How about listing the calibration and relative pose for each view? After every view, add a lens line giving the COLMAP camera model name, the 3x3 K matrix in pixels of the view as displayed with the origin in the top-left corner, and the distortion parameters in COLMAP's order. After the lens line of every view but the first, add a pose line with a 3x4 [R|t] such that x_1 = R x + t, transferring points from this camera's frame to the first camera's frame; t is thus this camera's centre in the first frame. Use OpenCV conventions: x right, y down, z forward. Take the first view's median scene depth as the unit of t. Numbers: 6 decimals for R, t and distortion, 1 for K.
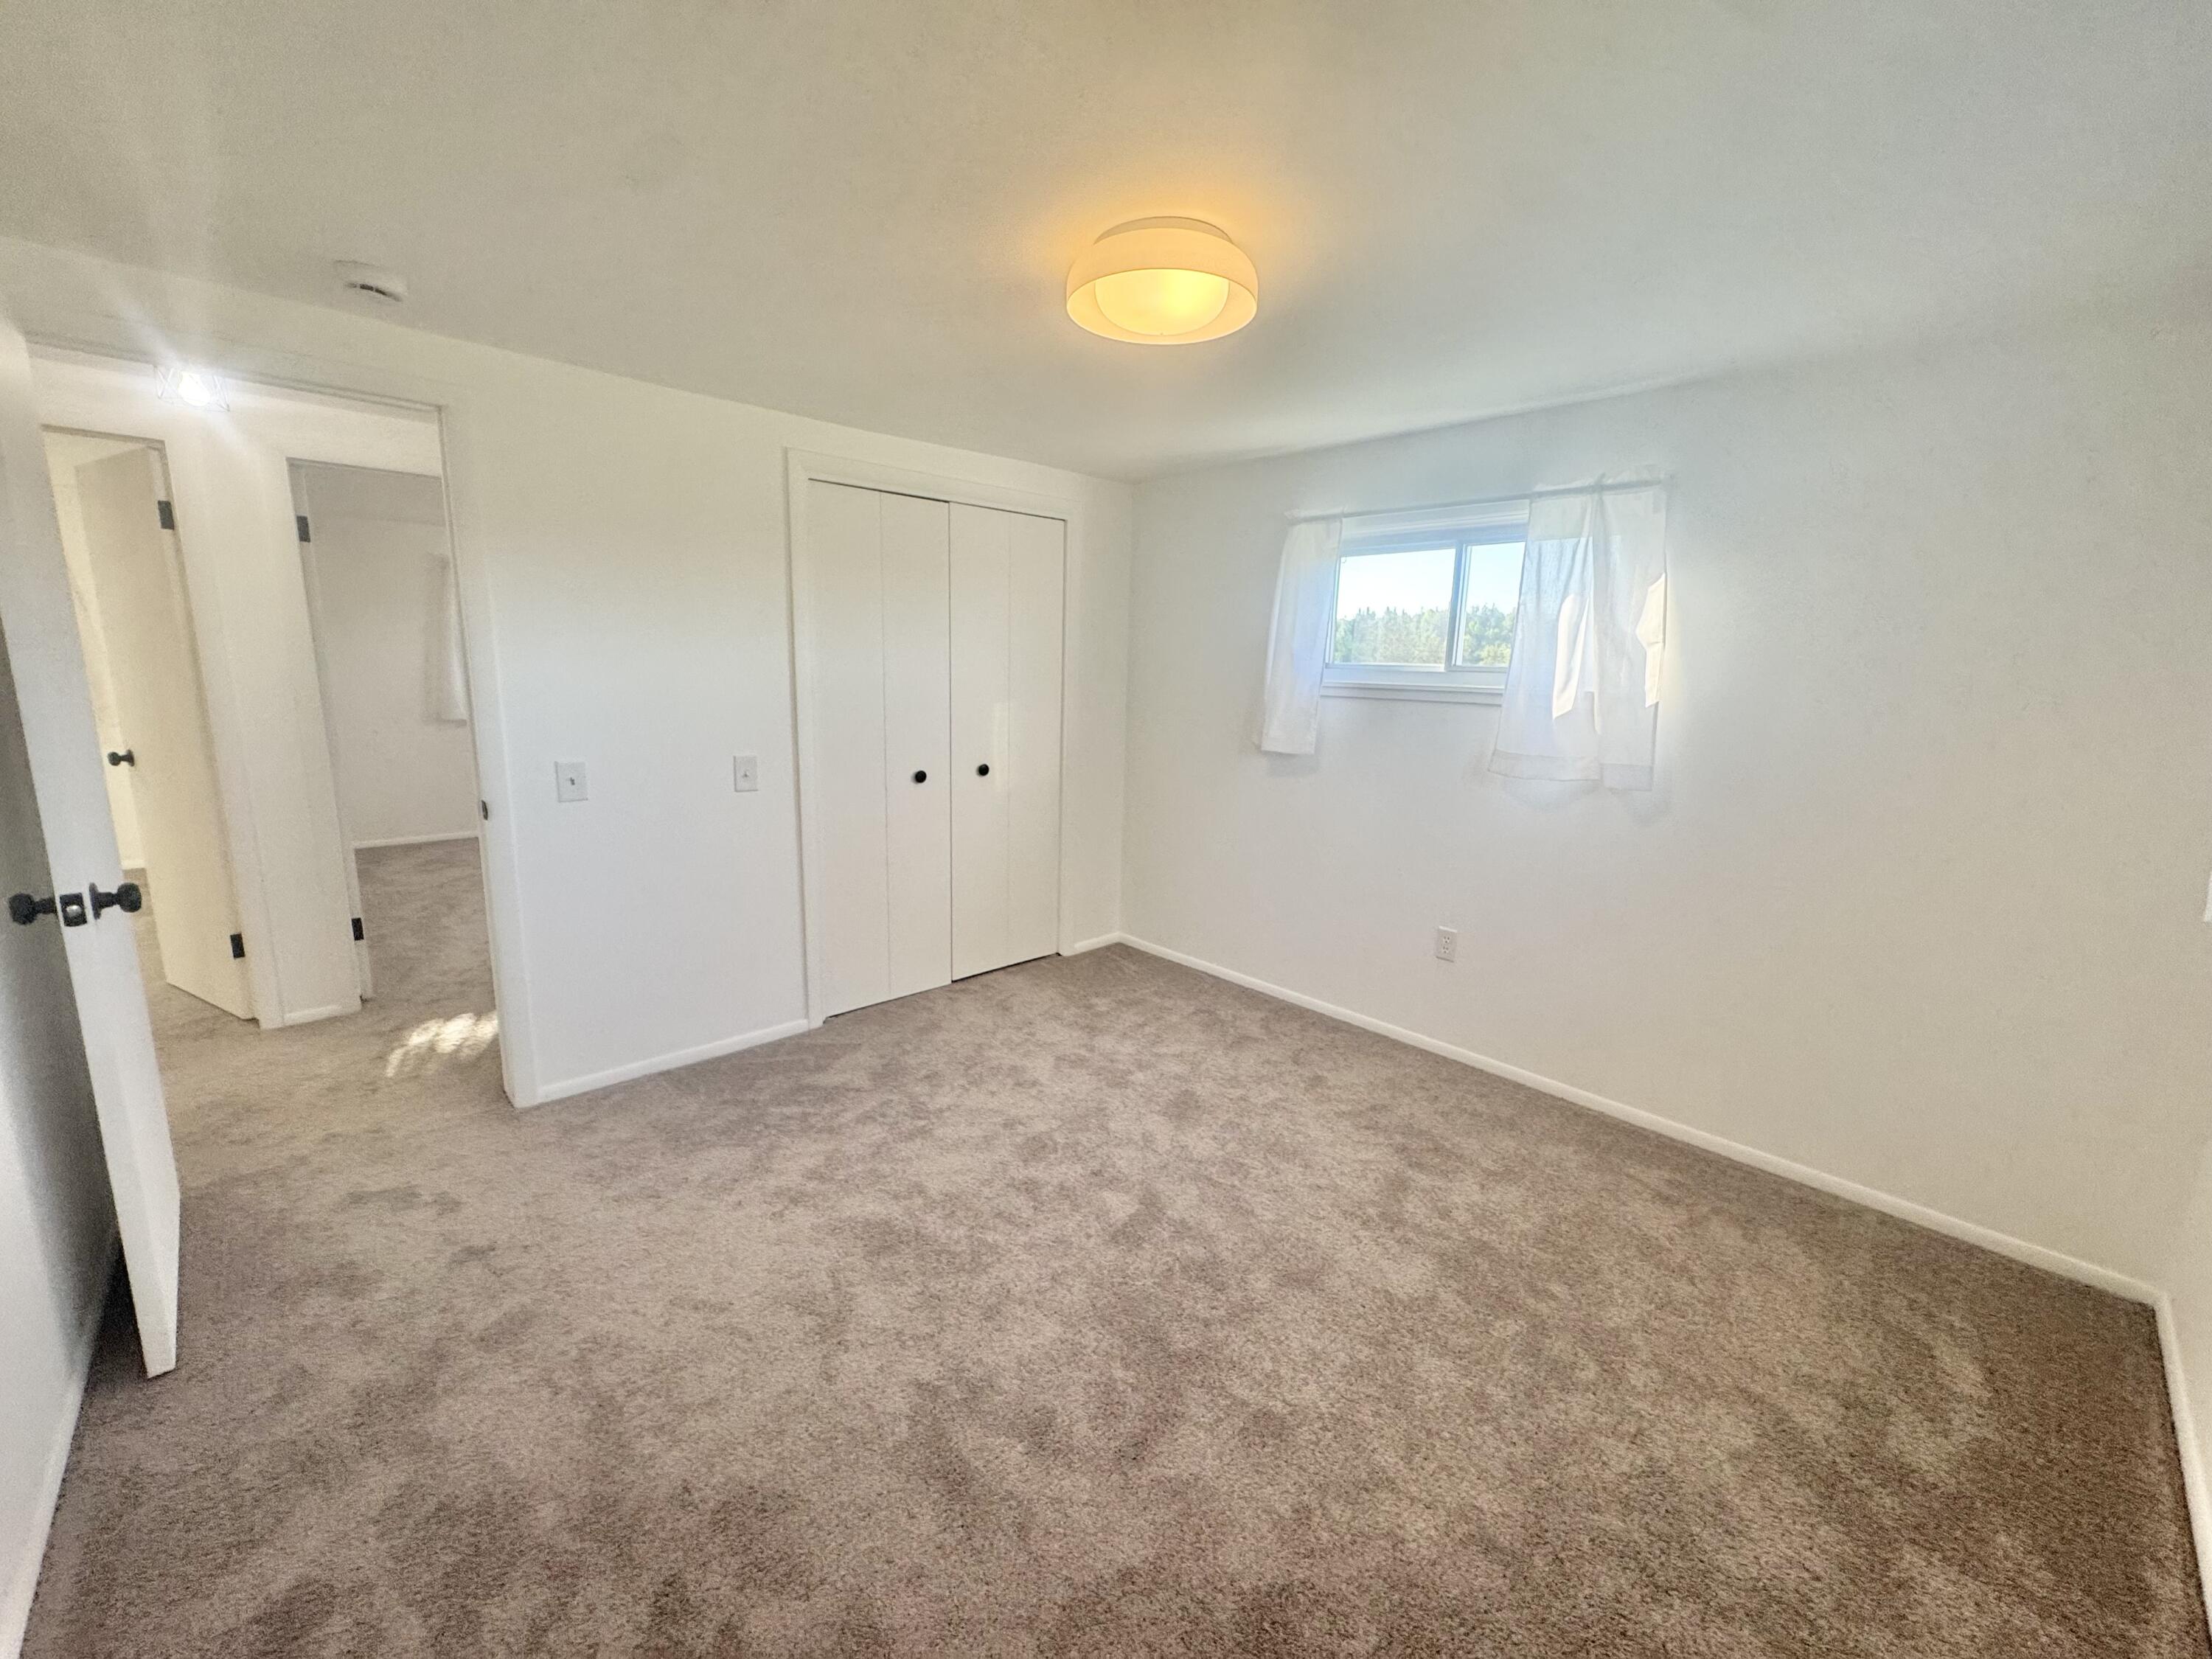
lens RADIAL K [[889.3, 0, 1115.7], [0, 889.3, 808.9], [0, 0, 1]] dist [-0.000347, 0.000089]
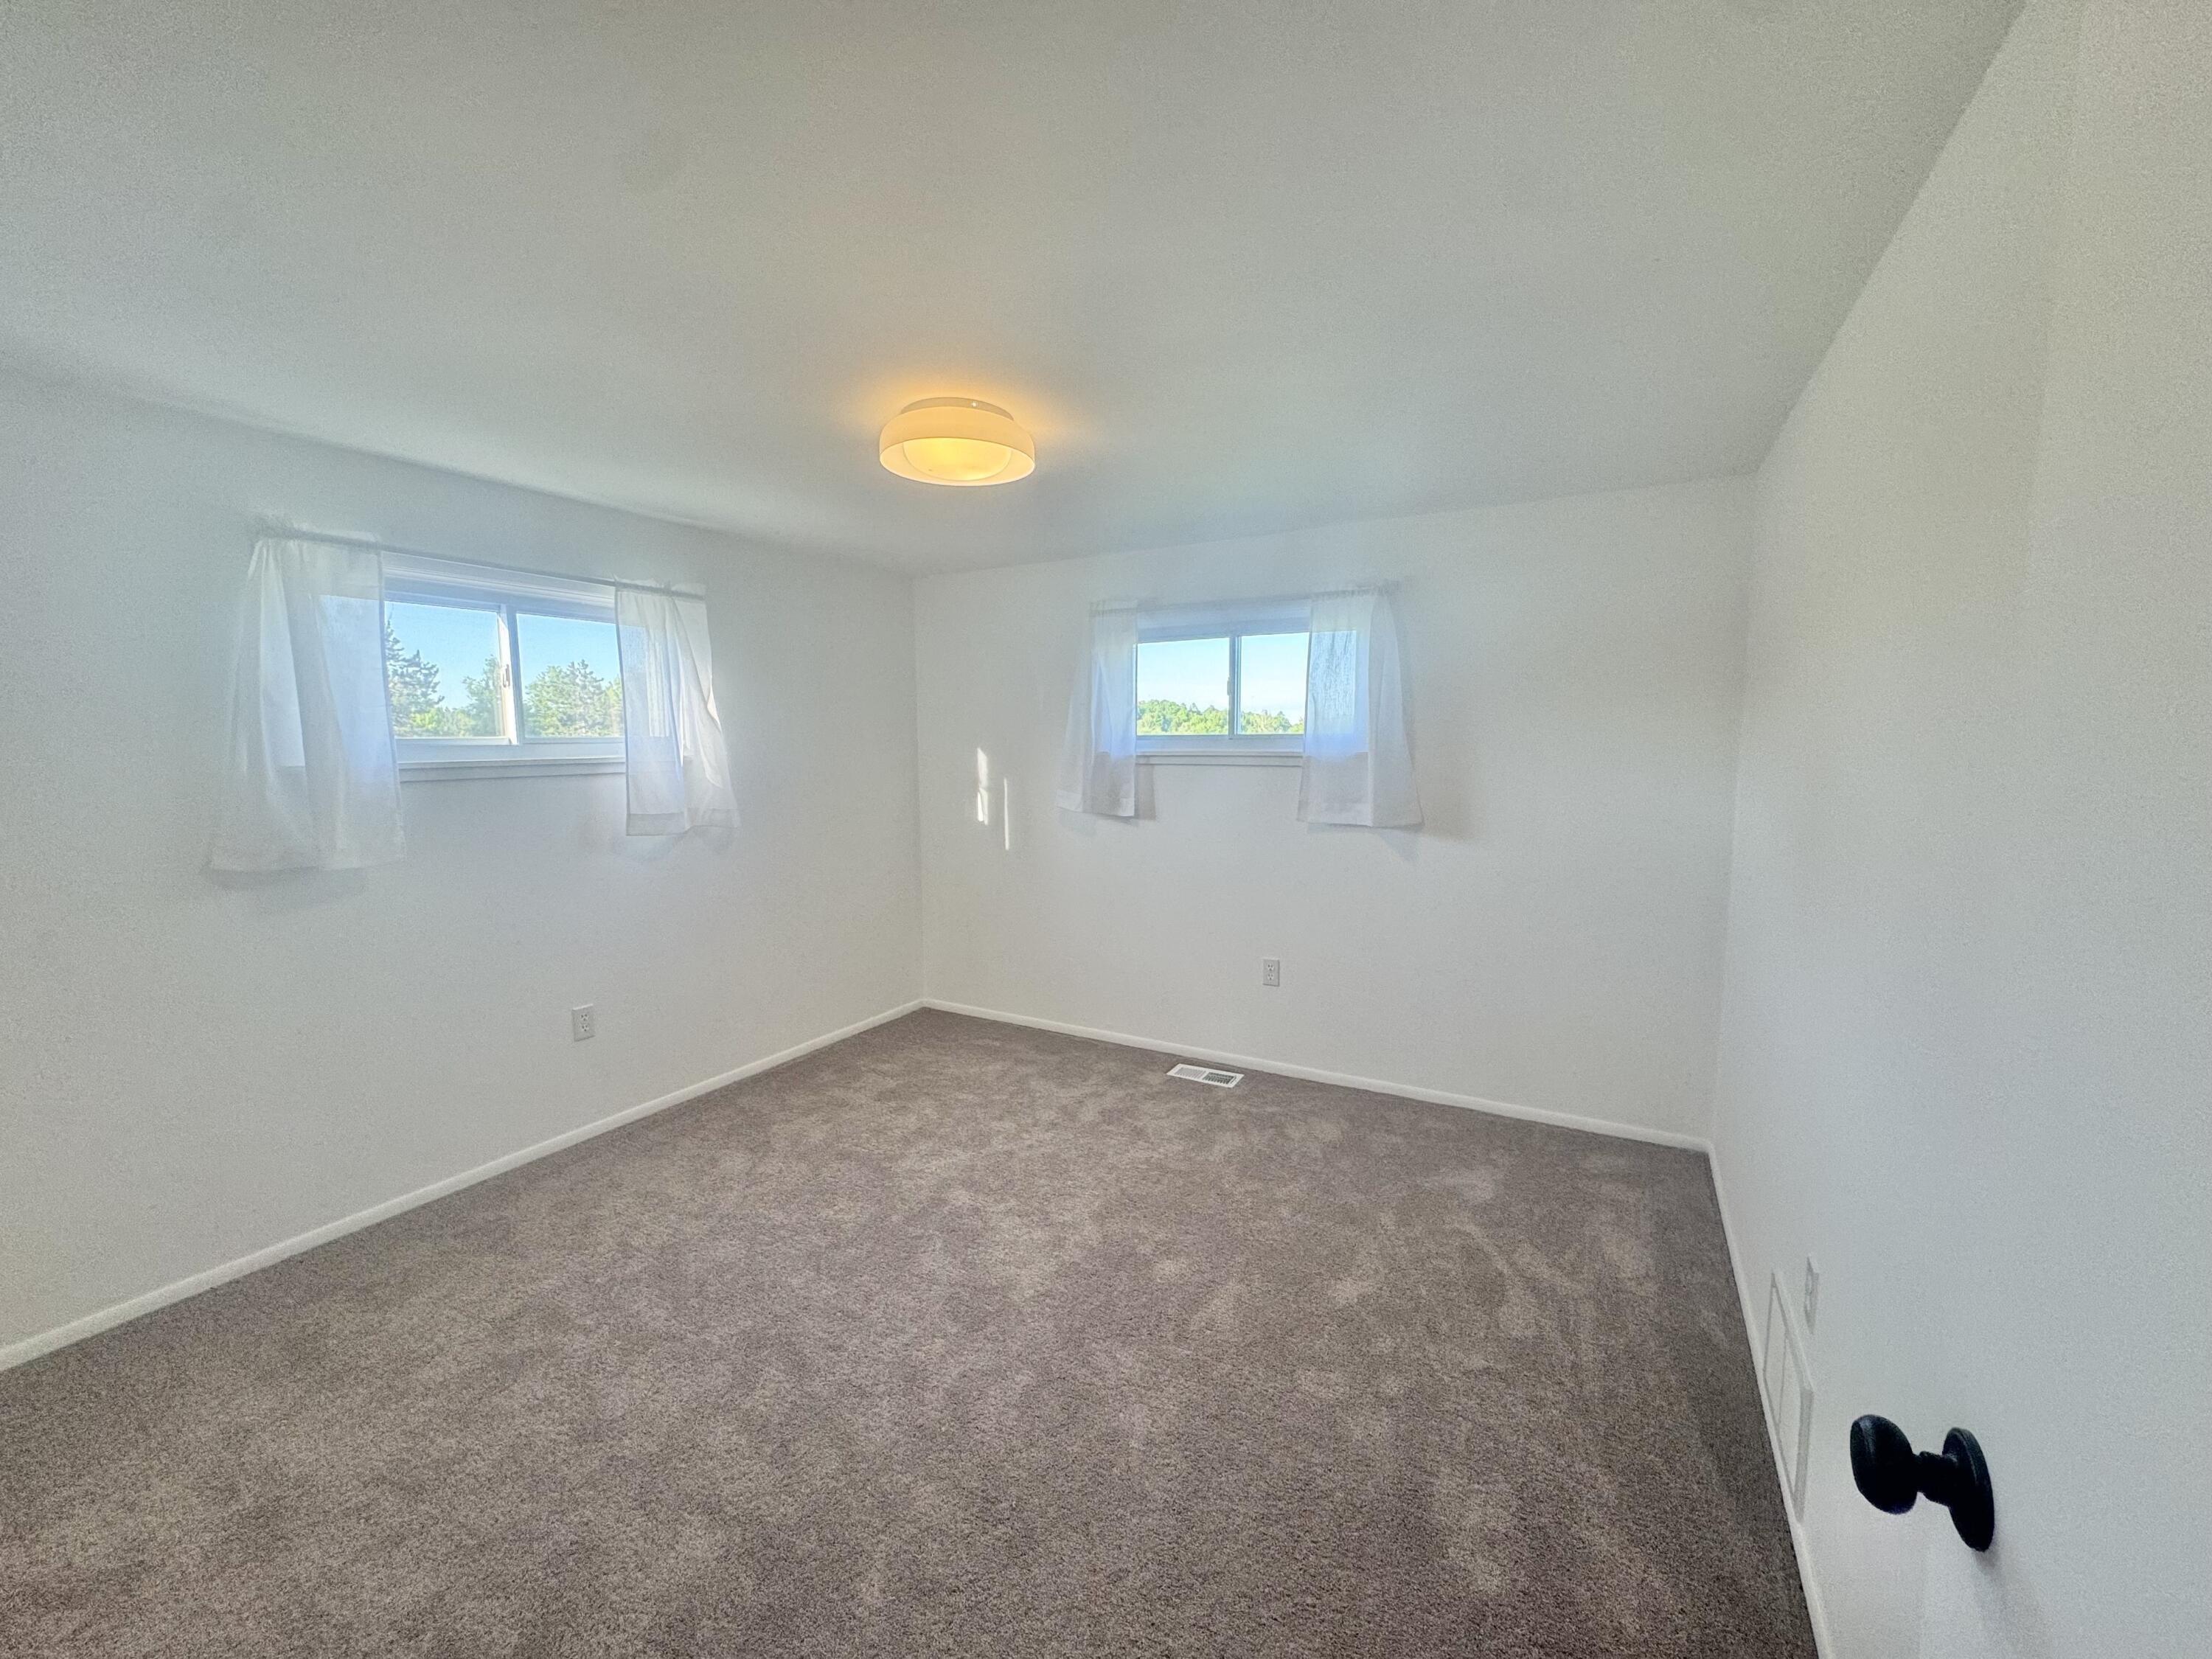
lens RADIAL K [[883.1, 0, 1106.0], [0, 883.1, 829.5], [0, 0, 1]] dist [-0.003400, 0.000806]
pose [[-0.277325, -0.119862, 0.953270, -0.838800], [0.157511, 0.973091, 0.168177, -0.154257], [-0.947777, 0.196790, -0.250983, 0.811976]]
